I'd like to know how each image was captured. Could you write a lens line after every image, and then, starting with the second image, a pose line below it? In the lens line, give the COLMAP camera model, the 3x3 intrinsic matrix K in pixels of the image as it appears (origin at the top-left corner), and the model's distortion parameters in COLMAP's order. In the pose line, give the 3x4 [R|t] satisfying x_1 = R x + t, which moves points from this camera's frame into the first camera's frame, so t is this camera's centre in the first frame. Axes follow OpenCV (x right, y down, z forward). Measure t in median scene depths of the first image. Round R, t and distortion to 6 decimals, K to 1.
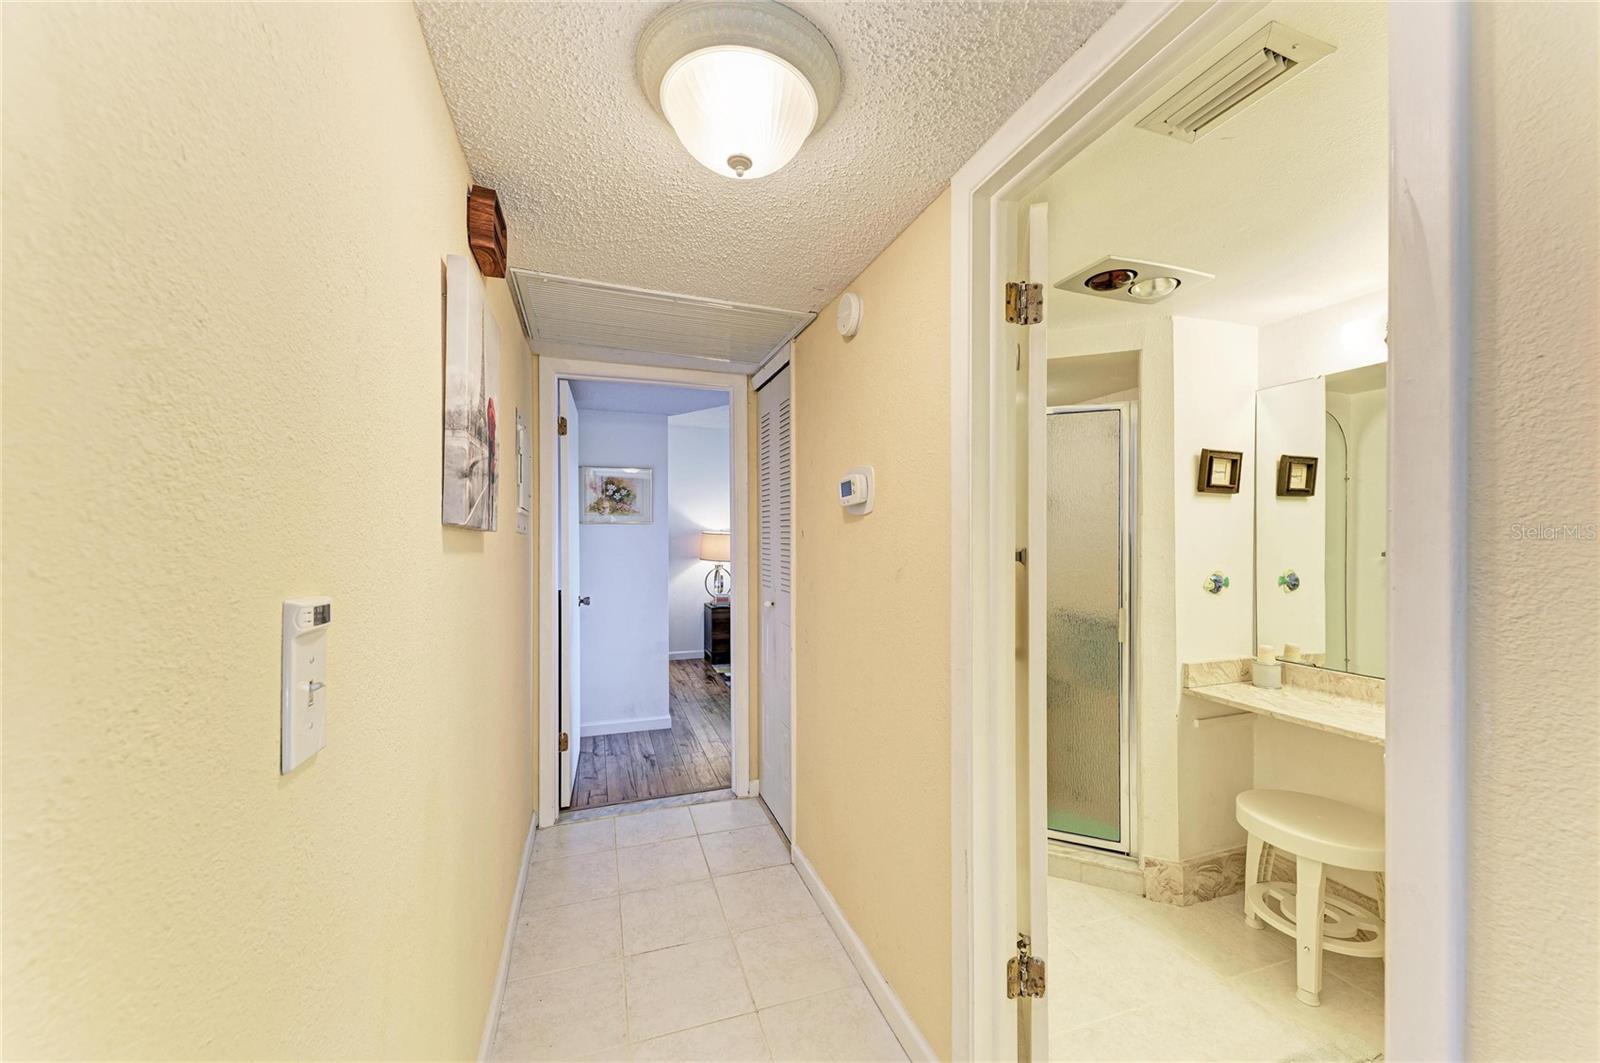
lens RADIAL K [[618.4, 0, 803.3], [0, 618.4, 538.6], [0, 0, 1]] dist [0.011786, -0.000171]
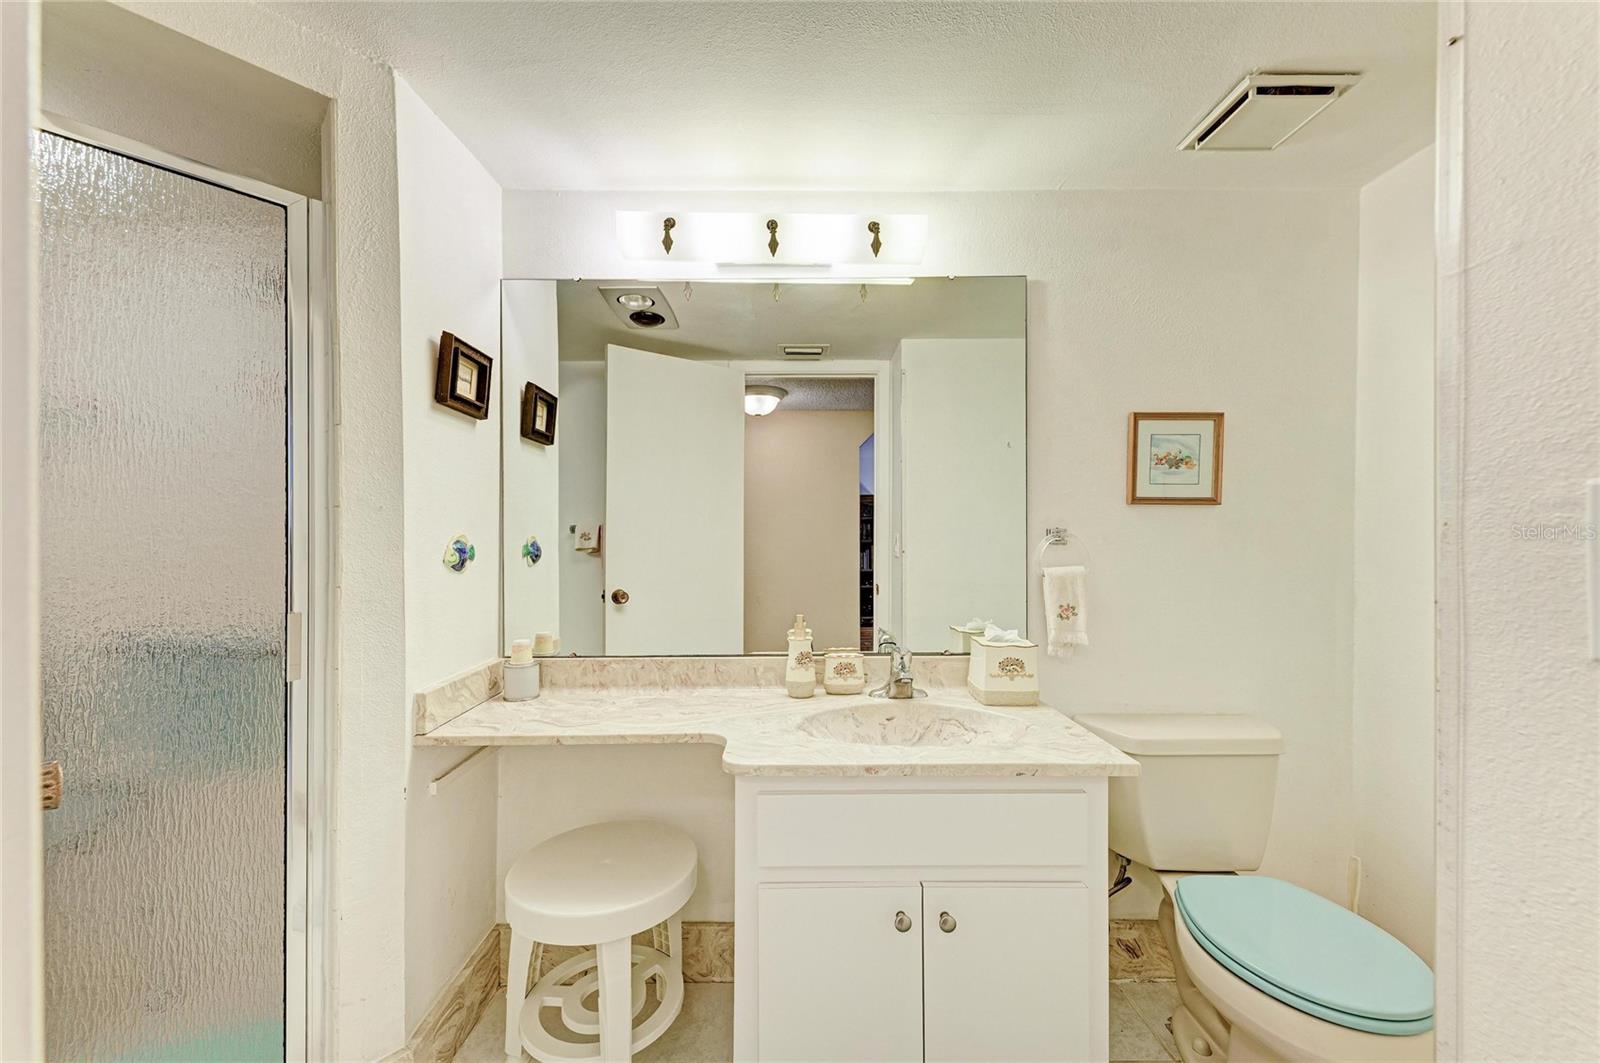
lens RADIAL K [[618.4, 0, 803.3], [0, 618.4, 538.6], [0, 0, 1]] dist [0.011786, -0.000171]
pose [[0.341735, -0.008841, 0.939755, 0.189971], [0.005165, 0.999958, 0.007530, 0.052780], [-0.939782, 0.002280, 0.341767, 0.457441]]
